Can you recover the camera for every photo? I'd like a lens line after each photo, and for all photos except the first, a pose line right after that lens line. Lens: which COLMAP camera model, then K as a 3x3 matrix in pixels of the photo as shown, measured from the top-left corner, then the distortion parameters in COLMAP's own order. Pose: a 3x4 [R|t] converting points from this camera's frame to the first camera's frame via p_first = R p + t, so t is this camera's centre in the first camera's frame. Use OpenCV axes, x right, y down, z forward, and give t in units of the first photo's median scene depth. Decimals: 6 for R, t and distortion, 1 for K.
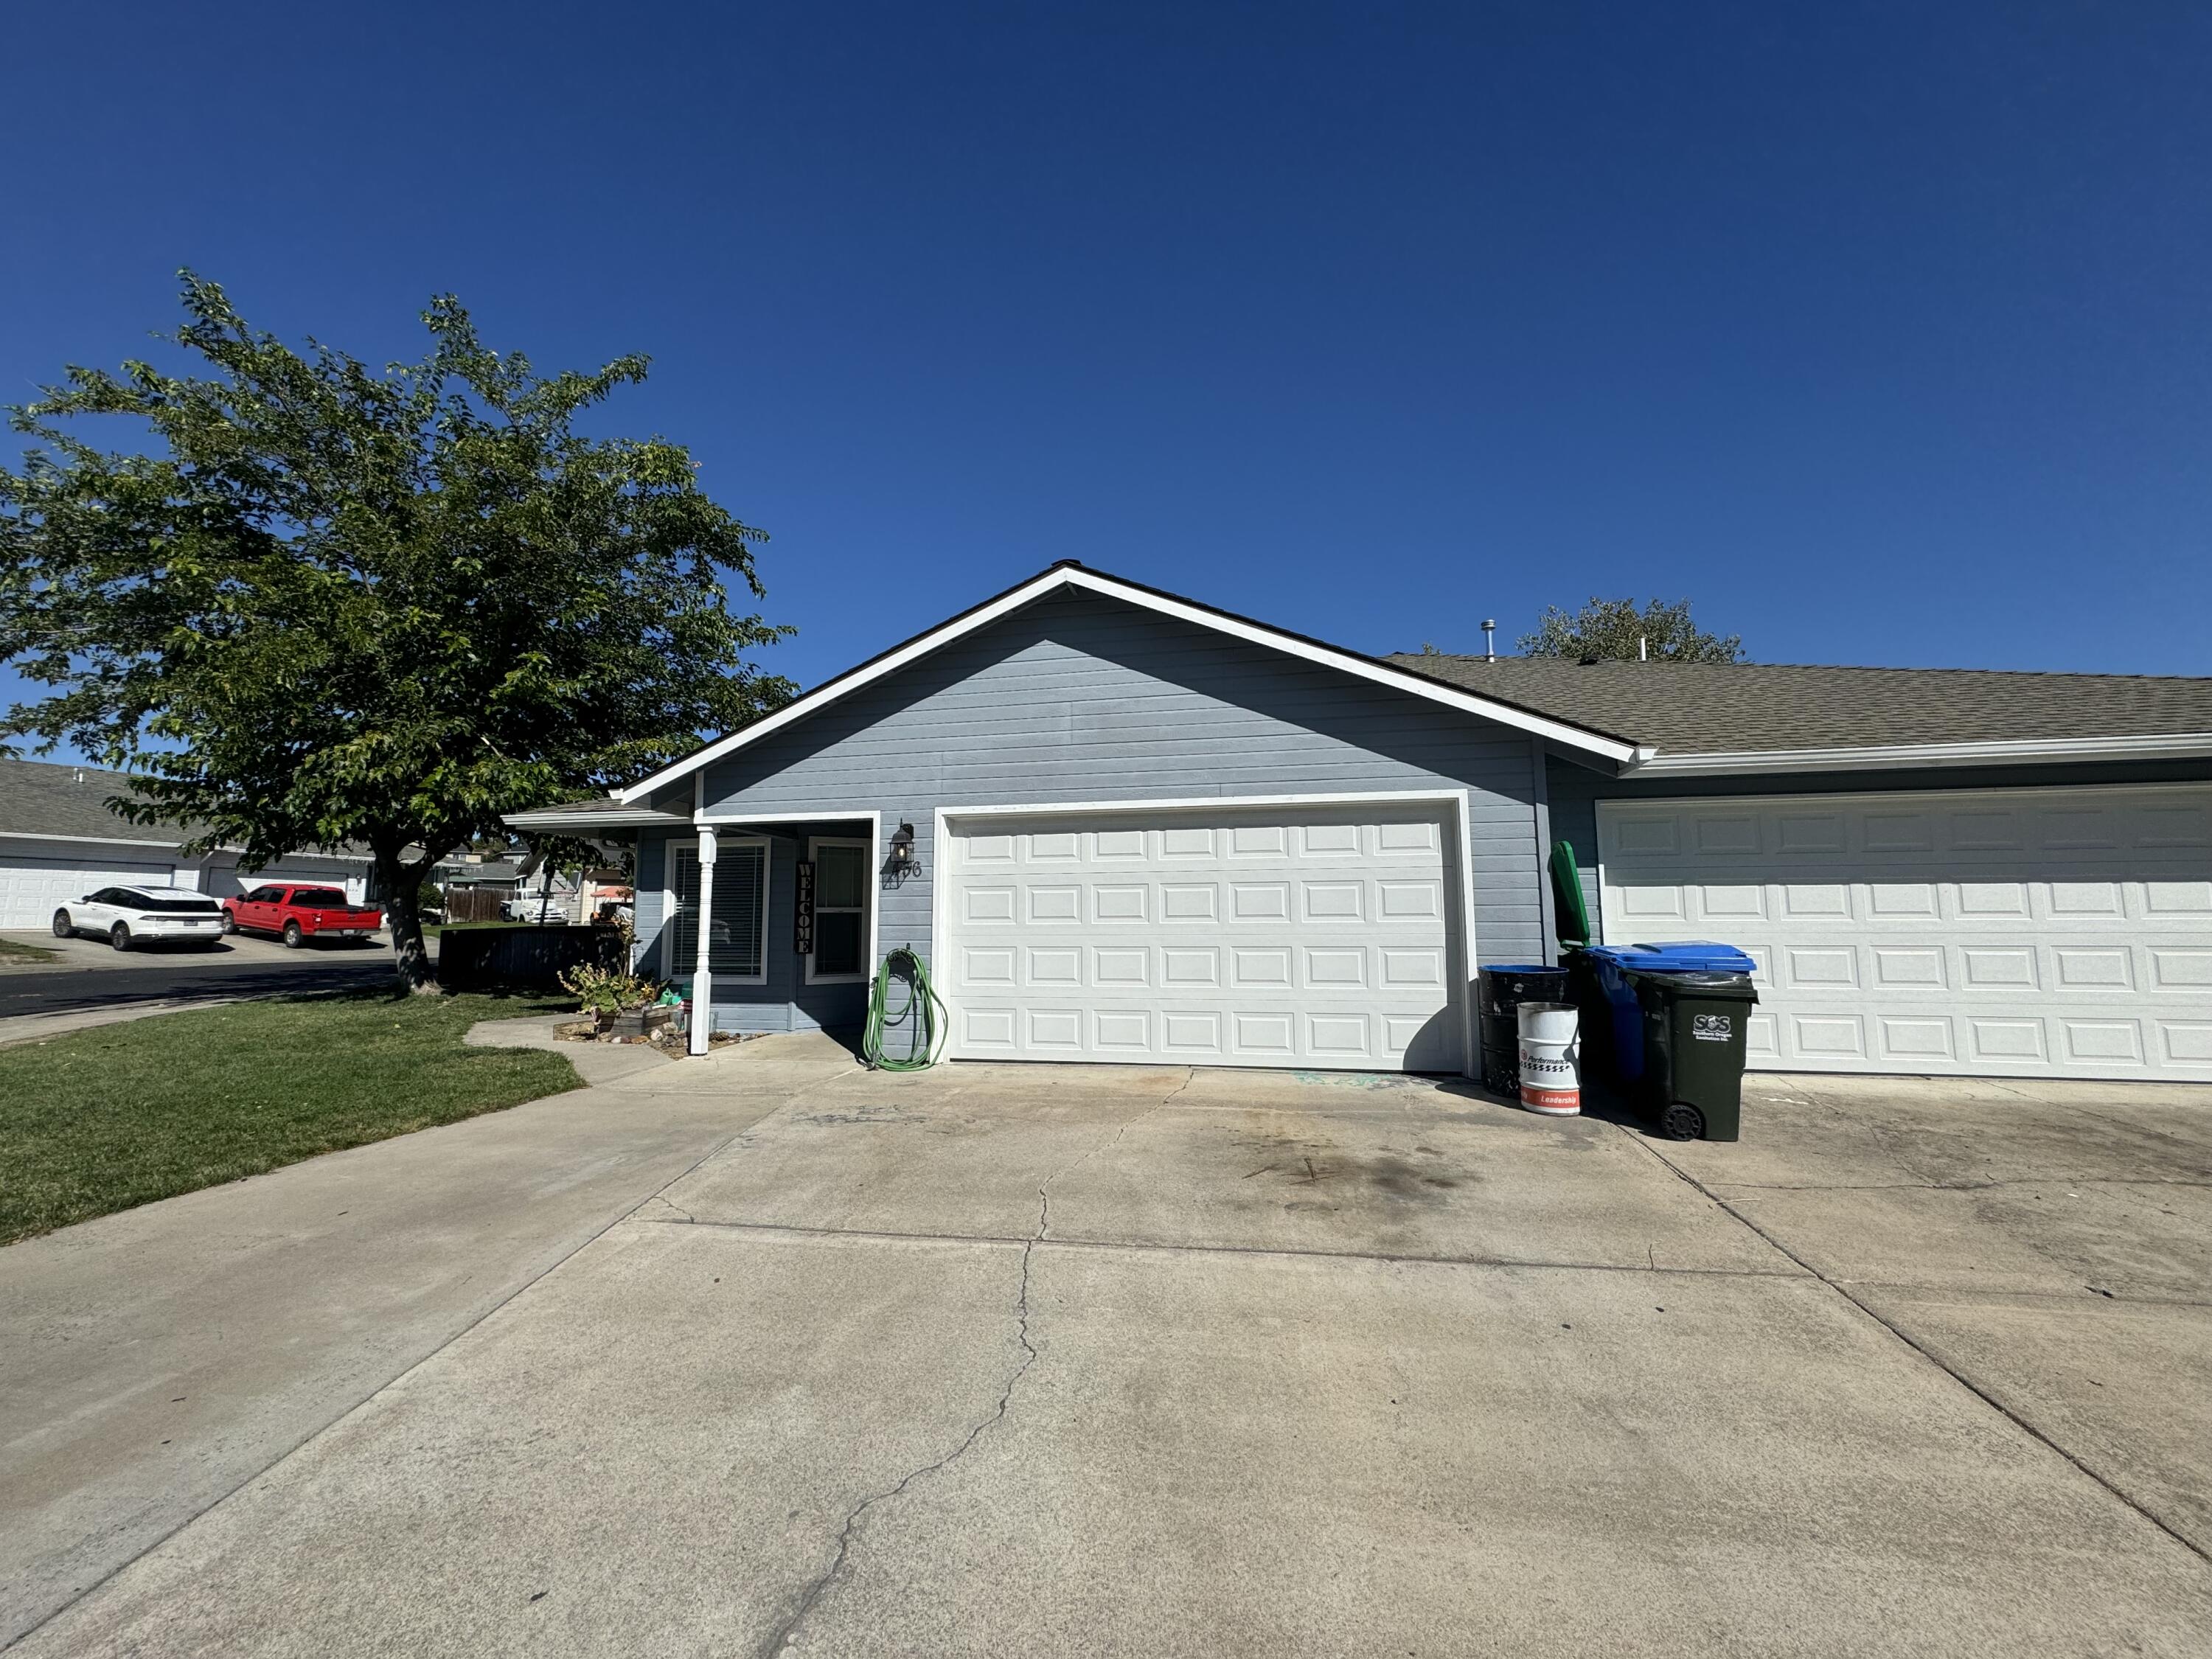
lens RADIAL K [[877.1, 0, 1106.0], [0, 877.1, 829.5], [0, 0, 1]] dist [-0.000838, 0.000120]
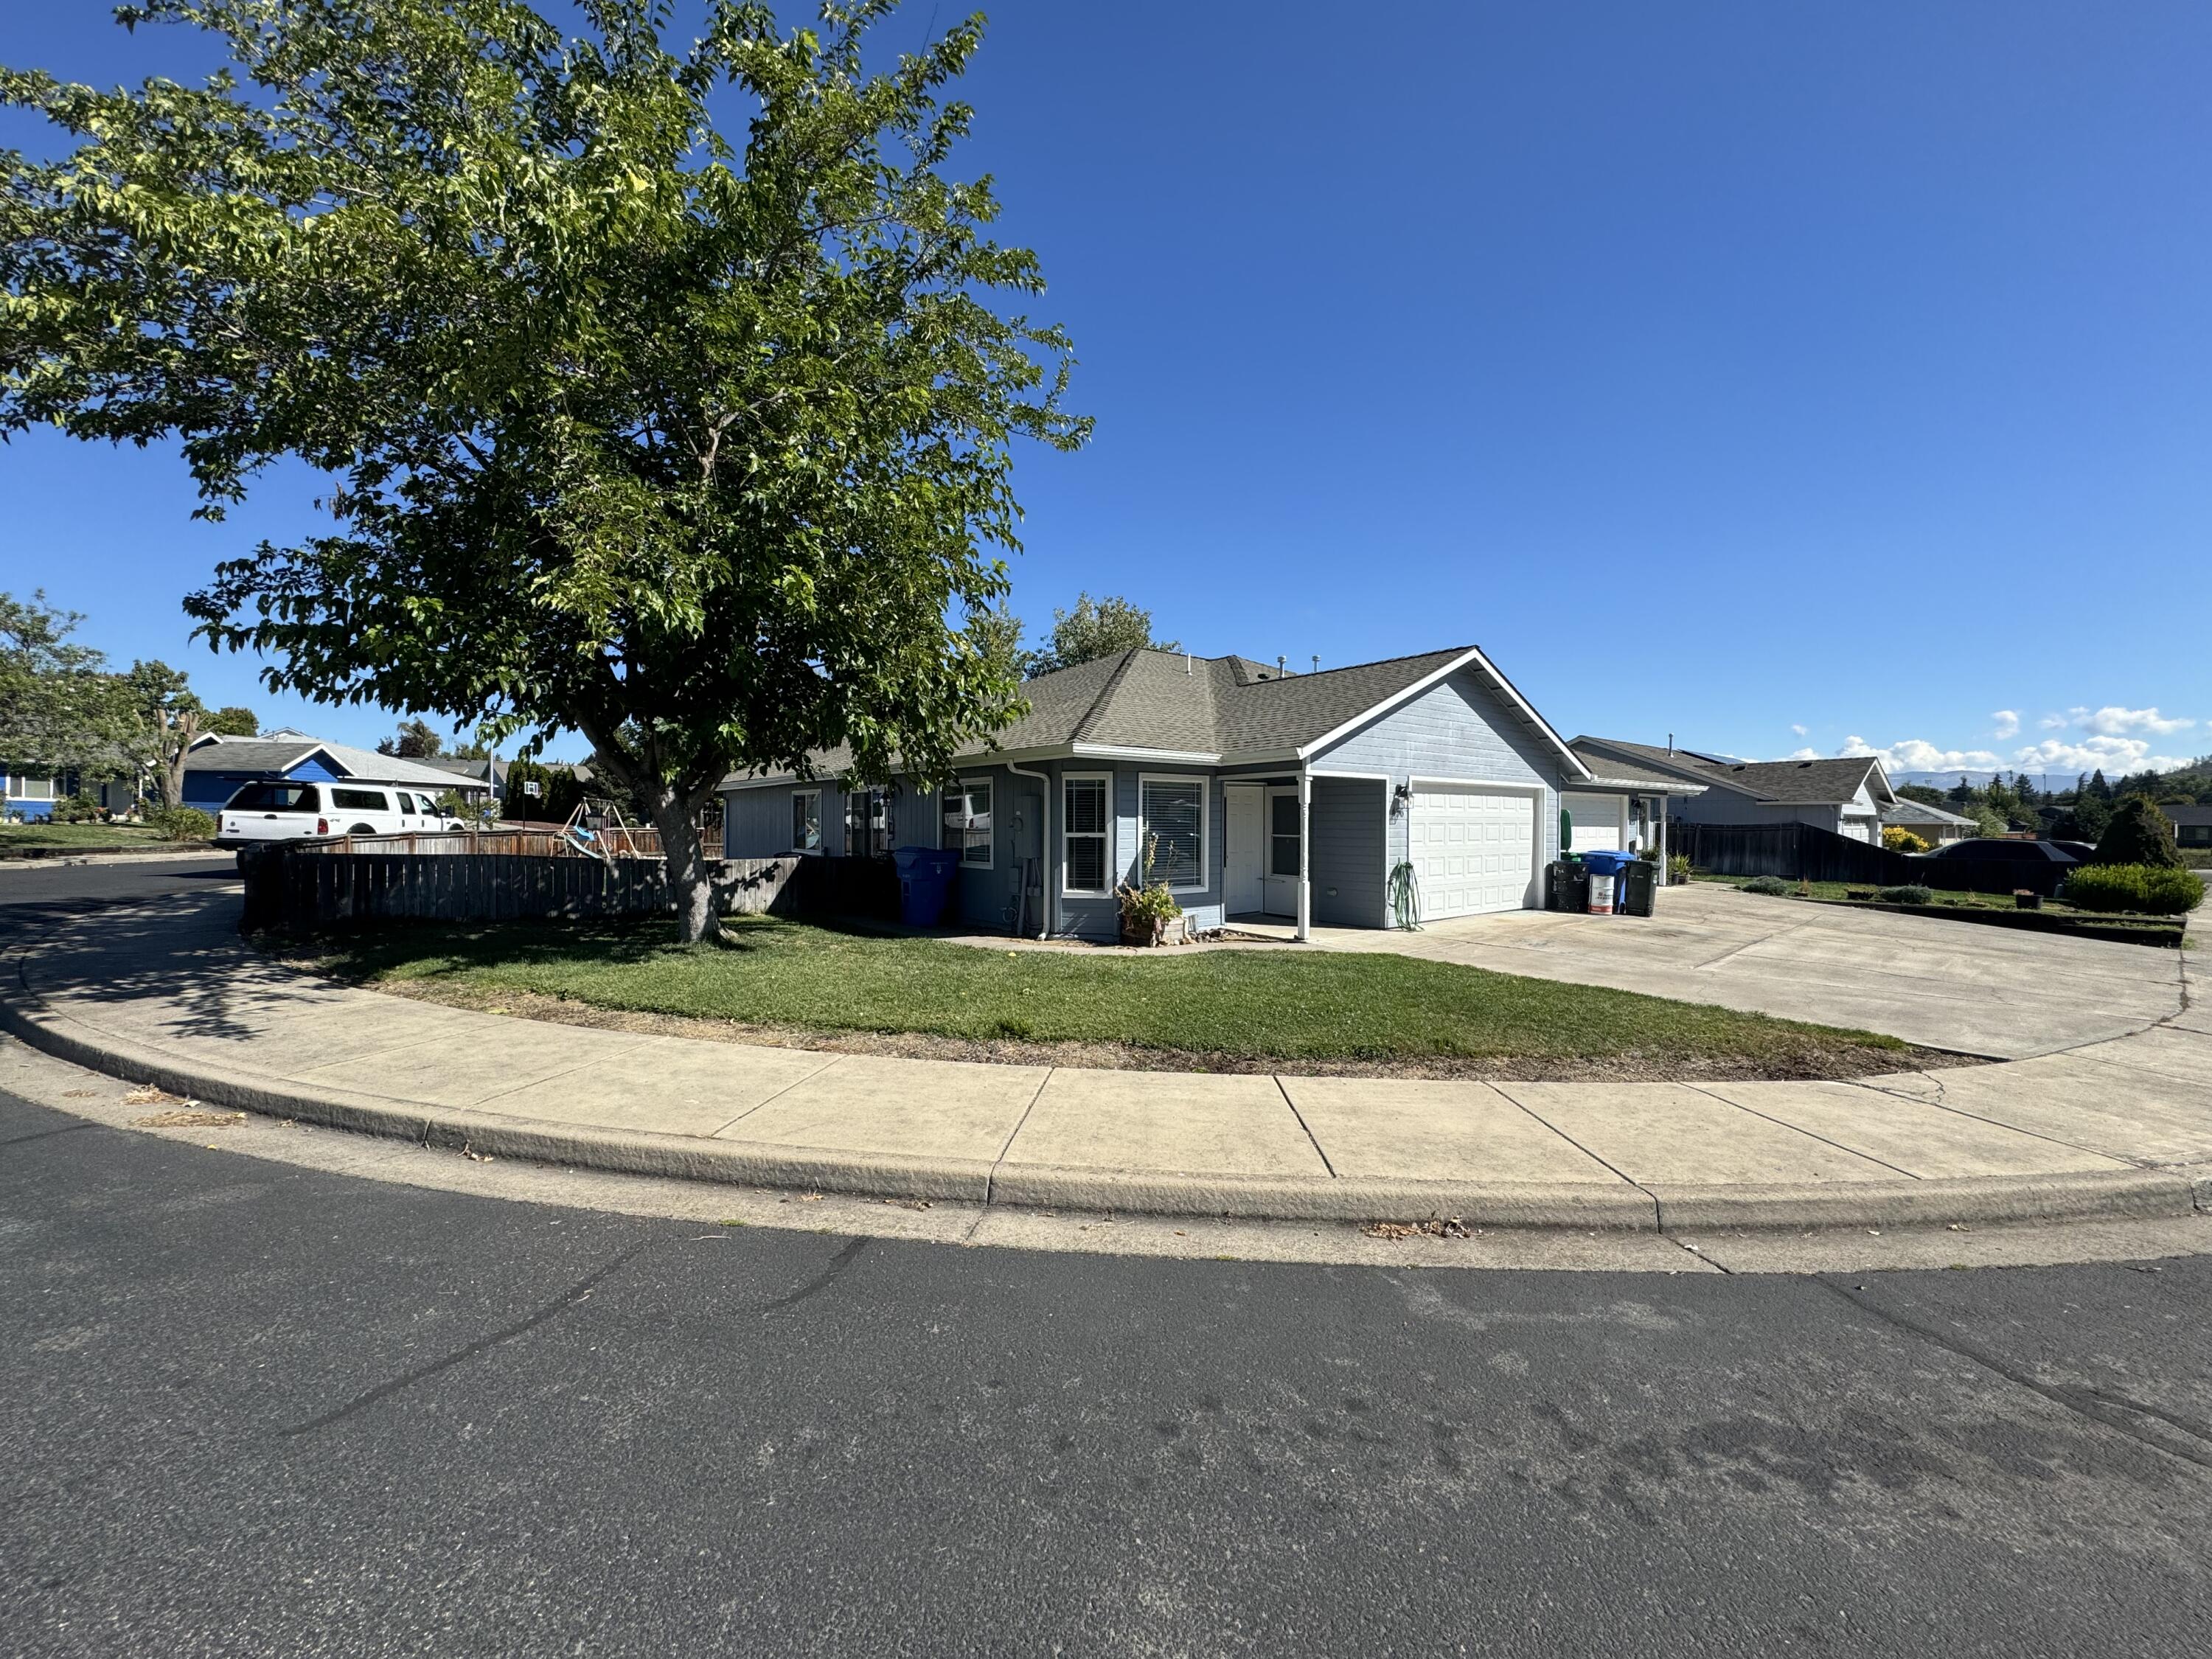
lens RADIAL K [[877.1, 0, 1106.0], [0, 877.1, 829.5], [0, 0, 1]] dist [-0.000838, 0.000120]
pose [[0.655569, 0.010038, 0.755069, -1.833436], [-0.075642, 0.995755, 0.052436, 0.034220], [-0.751337, -0.091491, 0.653545, 0.333328]]
